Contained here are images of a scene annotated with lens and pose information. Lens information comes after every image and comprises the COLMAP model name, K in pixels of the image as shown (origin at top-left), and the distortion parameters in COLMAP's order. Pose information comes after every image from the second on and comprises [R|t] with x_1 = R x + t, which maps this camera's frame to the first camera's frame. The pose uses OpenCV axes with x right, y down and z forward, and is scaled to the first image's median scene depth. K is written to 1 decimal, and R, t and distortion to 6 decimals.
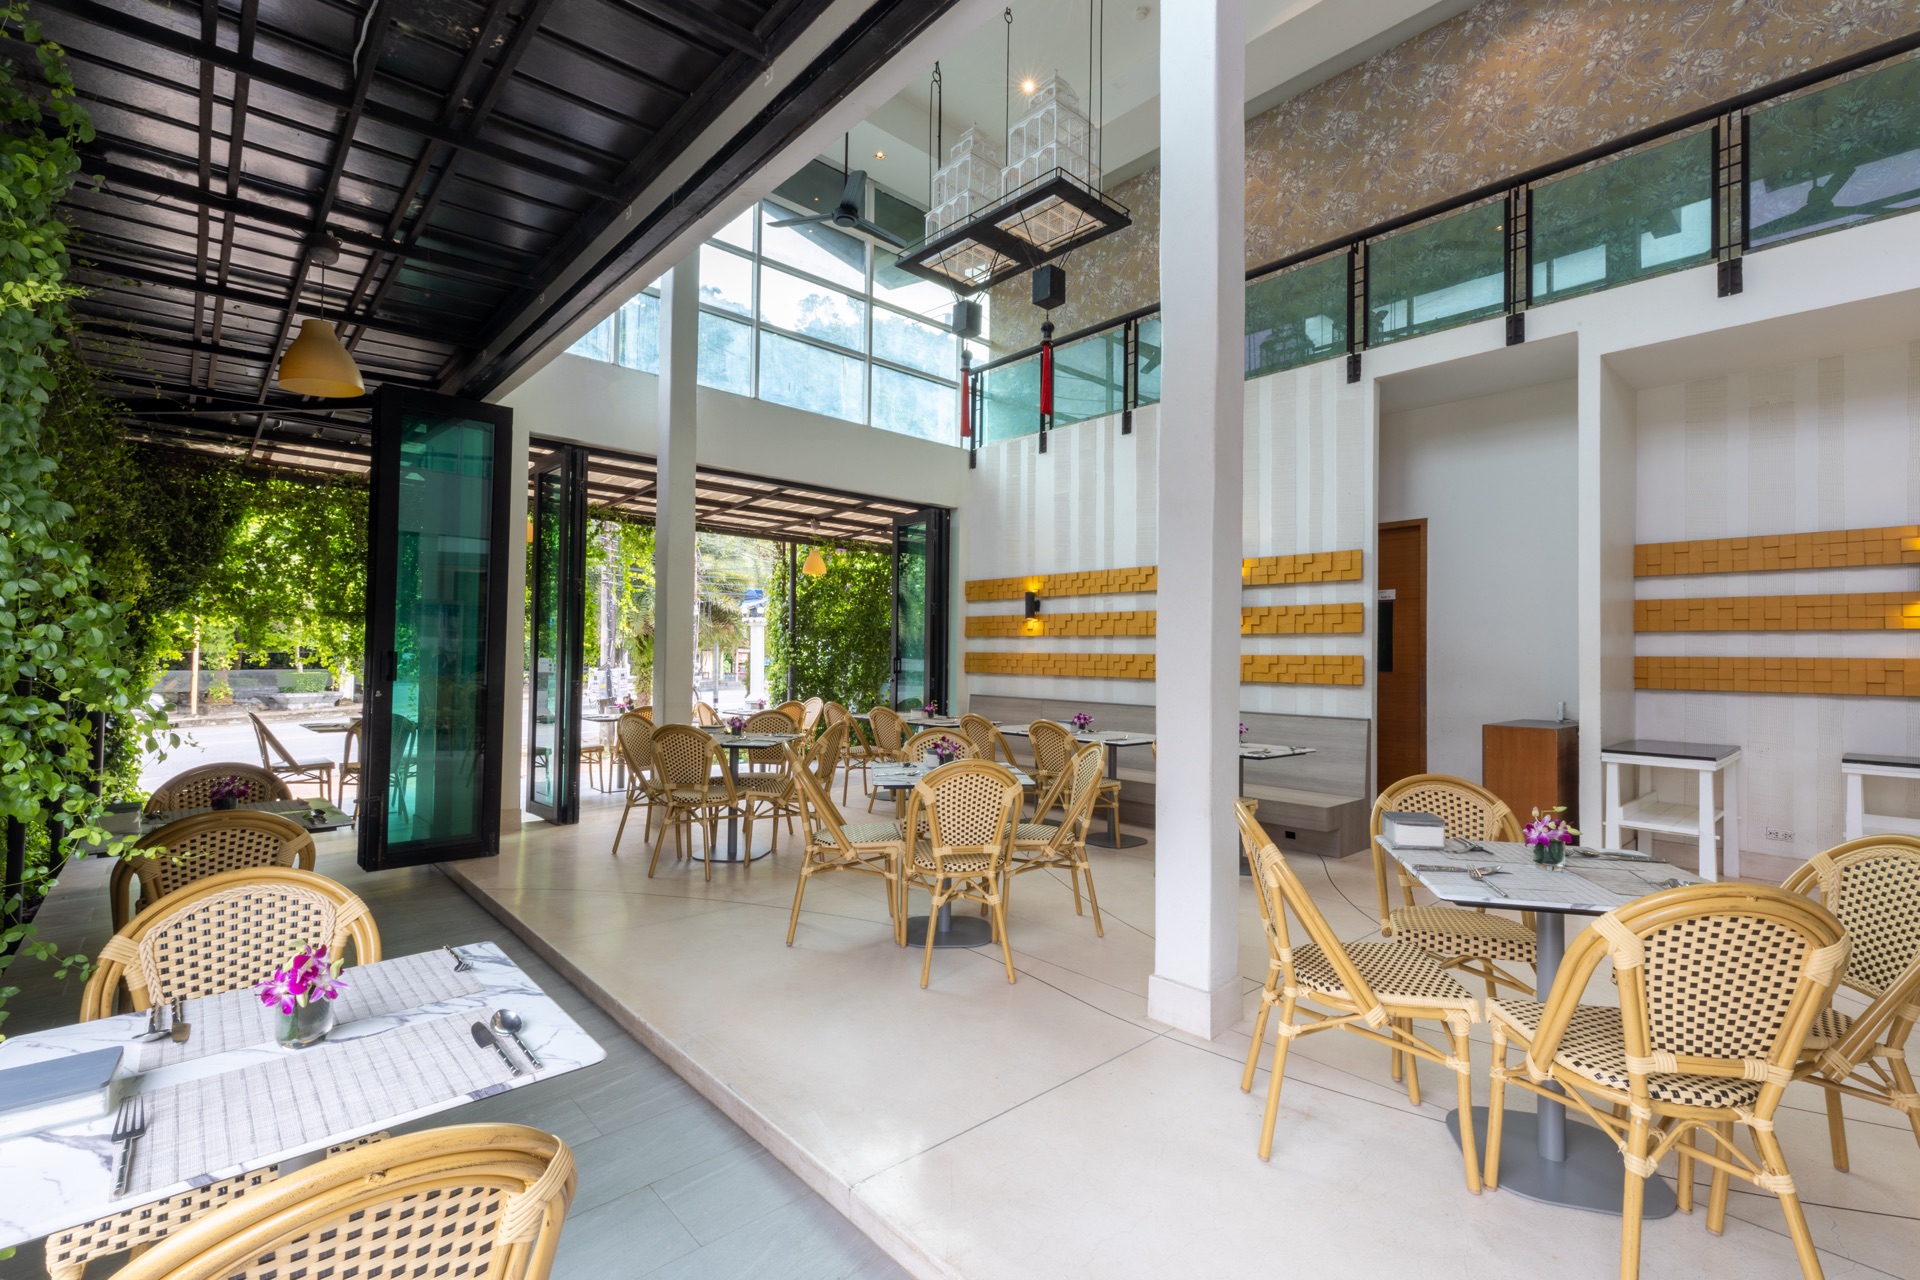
lens RADIAL K [[863.8, 0, 957.7], [0, 863.8, 641.8], [0, 0, 1]] dist [0.006323, -0.000084]
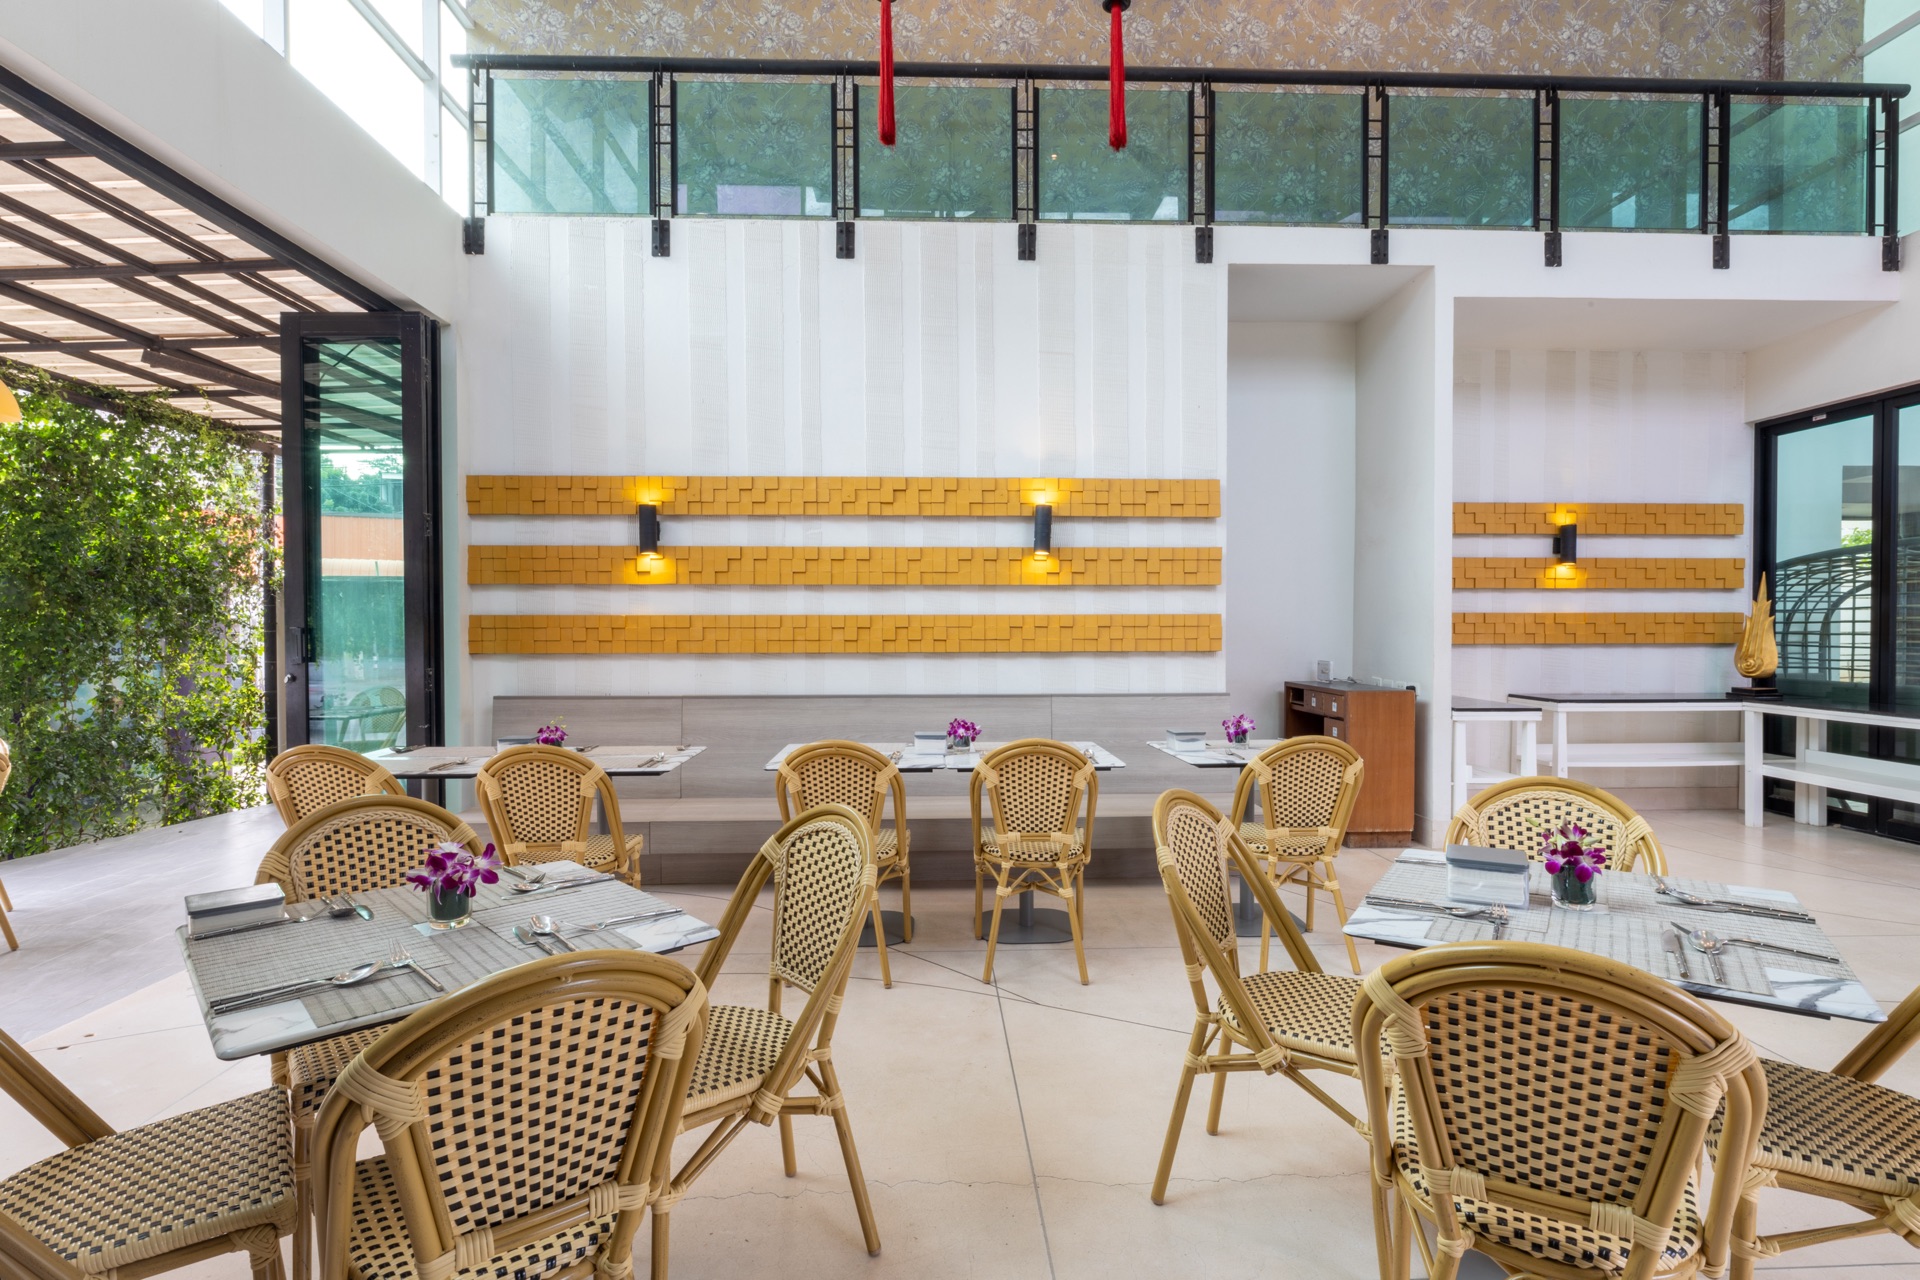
lens RADIAL K [[1117.3, 0, 960.0], [0, 1117.3, 640.0], [0, 0, 1]] dist [-0.001797, -0.000295]
pose [[0.634794, -0.026306, 0.772233, -0.350340], [-0.003630, 0.999308, 0.037025, 0.001850], [-0.772673, -0.026307, 0.634259, 0.393713]]
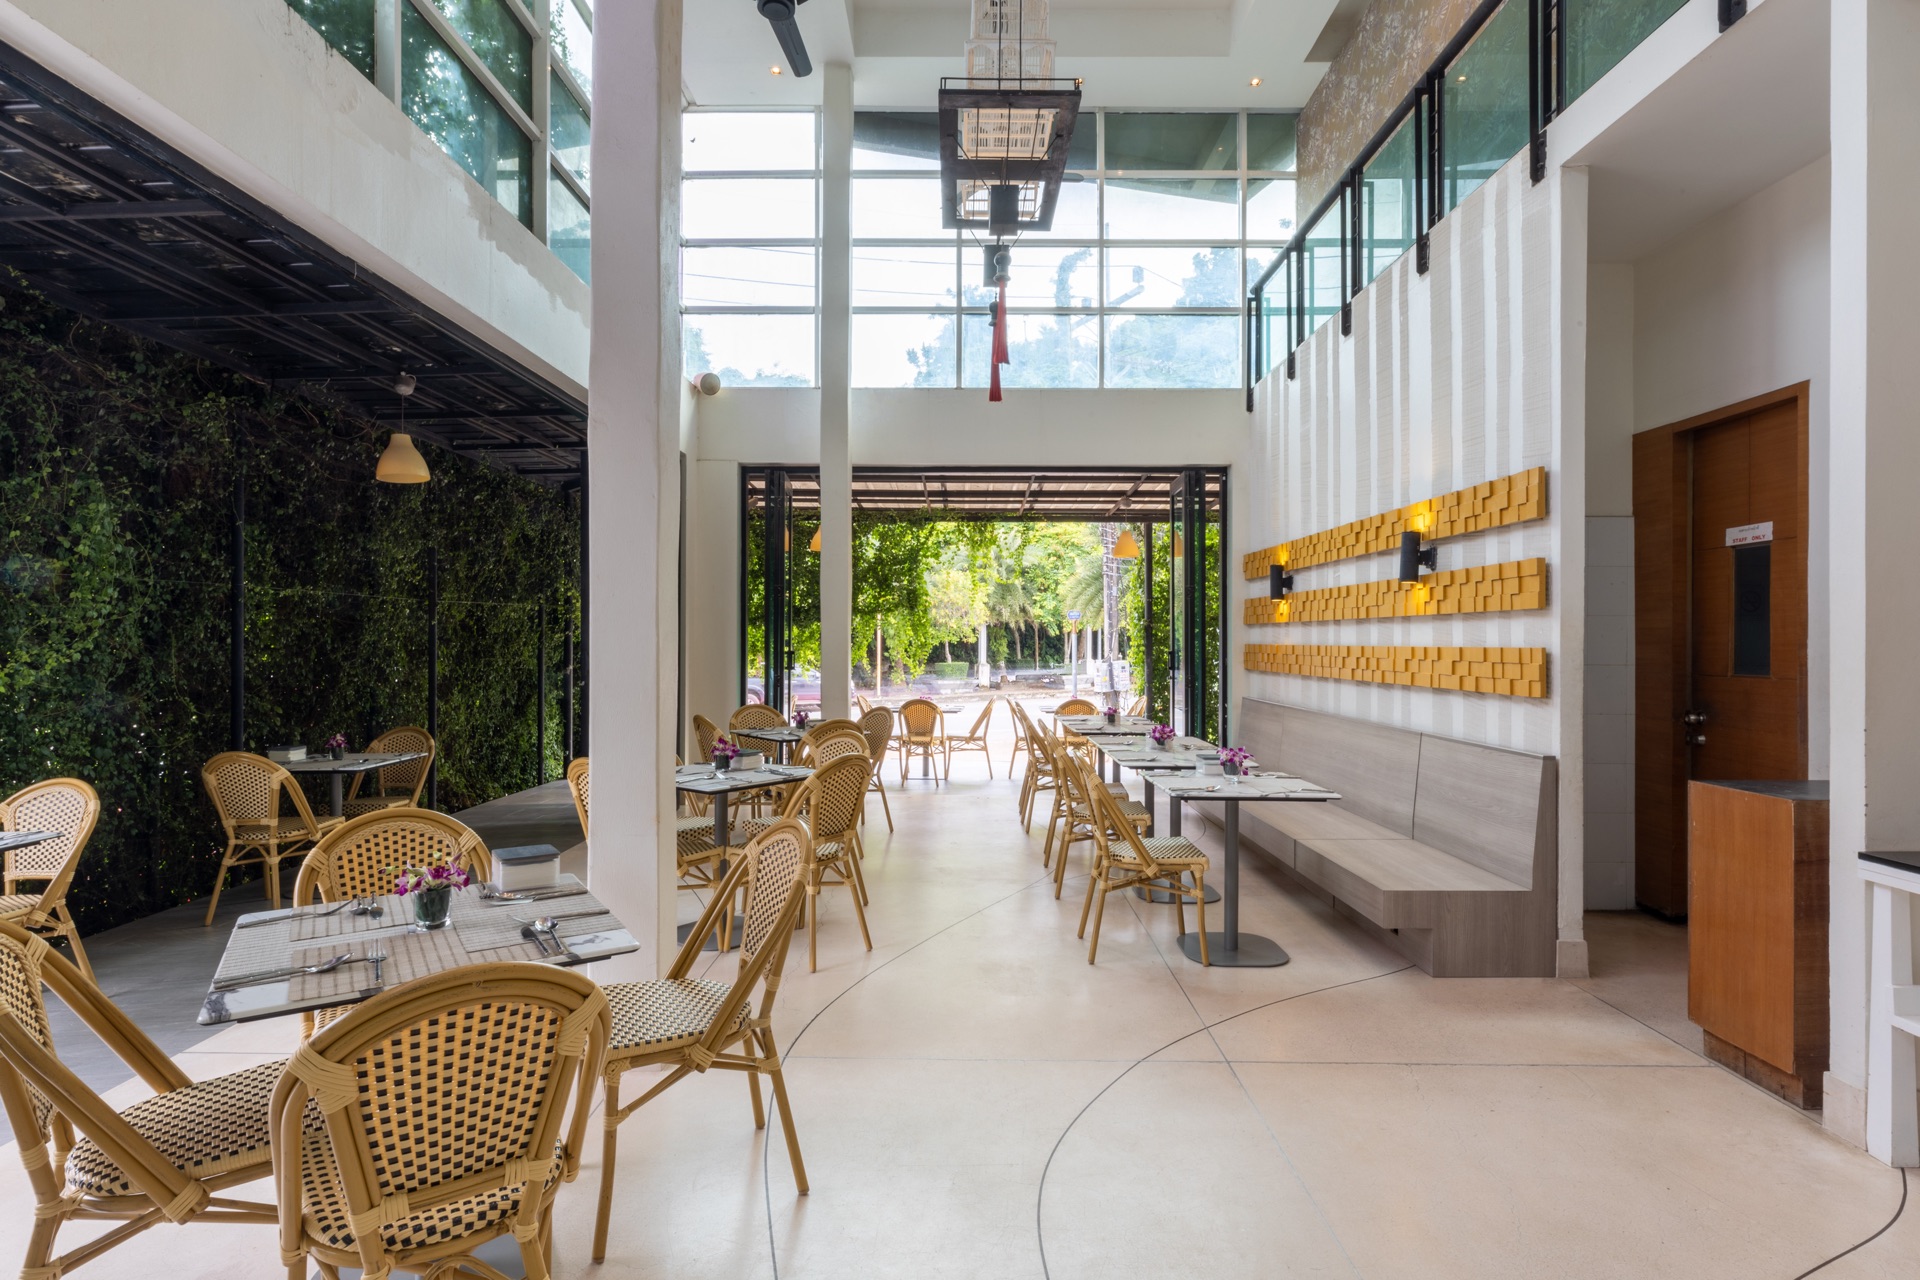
lens RADIAL K [[948.2, 0, 964.4], [0, 948.2, 636.8], [0, 0, 1]] dist [0.001225, 0.000885]
pose [[0.740874, -0.015628, -0.671462, 0.450674], [0.021089, 0.999778, 0.000000, 0.000288], [0.671313, -0.014160, 0.741039, 0.193293]]
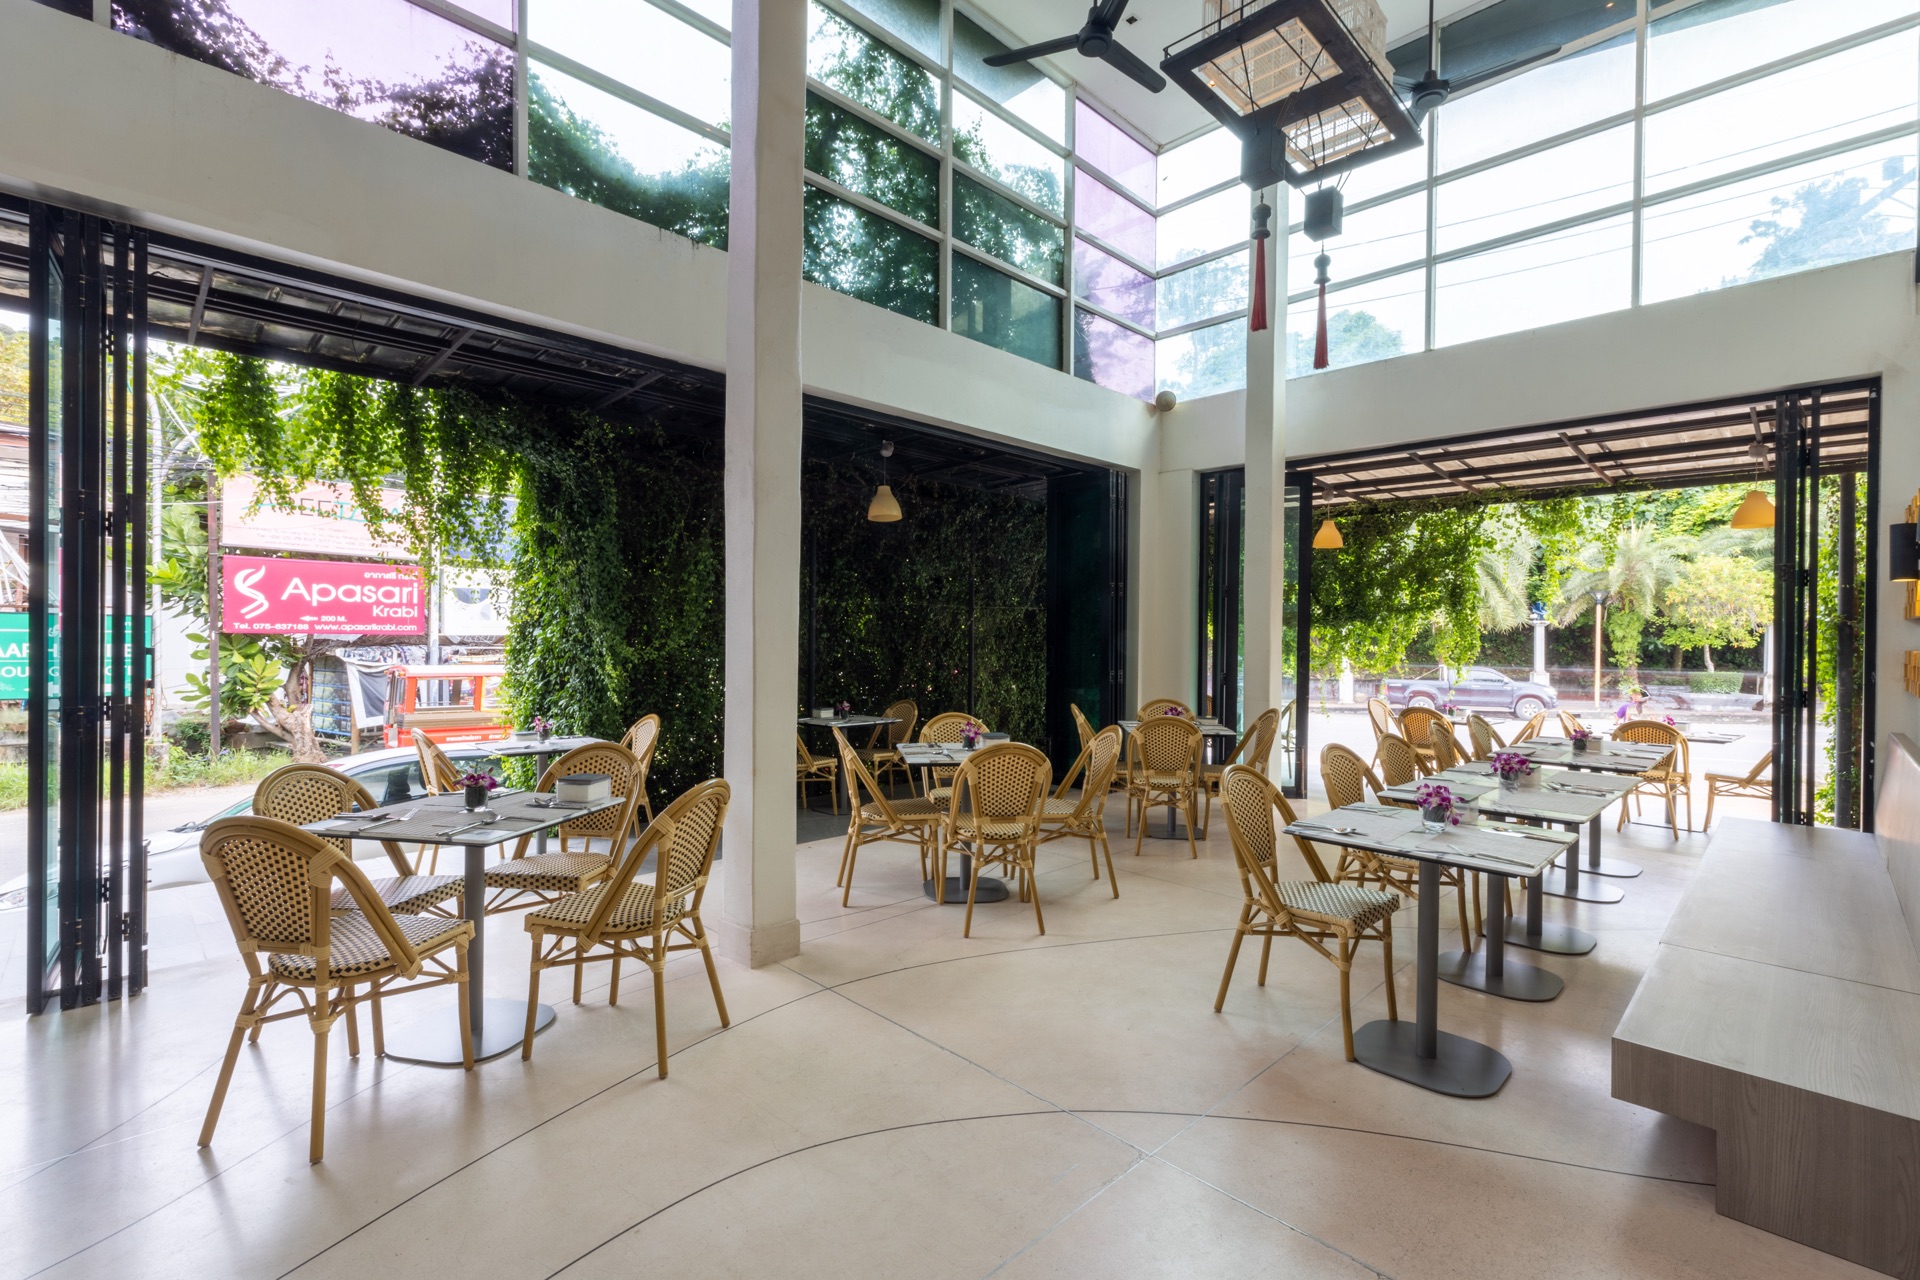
lens RADIAL K [[865.2, 0, 958.8], [0, 865.2, 639.3], [0, 0, 1]] dist [0.007470, 0.000035]
pose [[0.047793, -0.010822, -0.998799, 0.550378], [0.008676, 0.999908, -0.010419, 0.007047], [0.998820, -0.008167, 0.047882, 0.462585]]
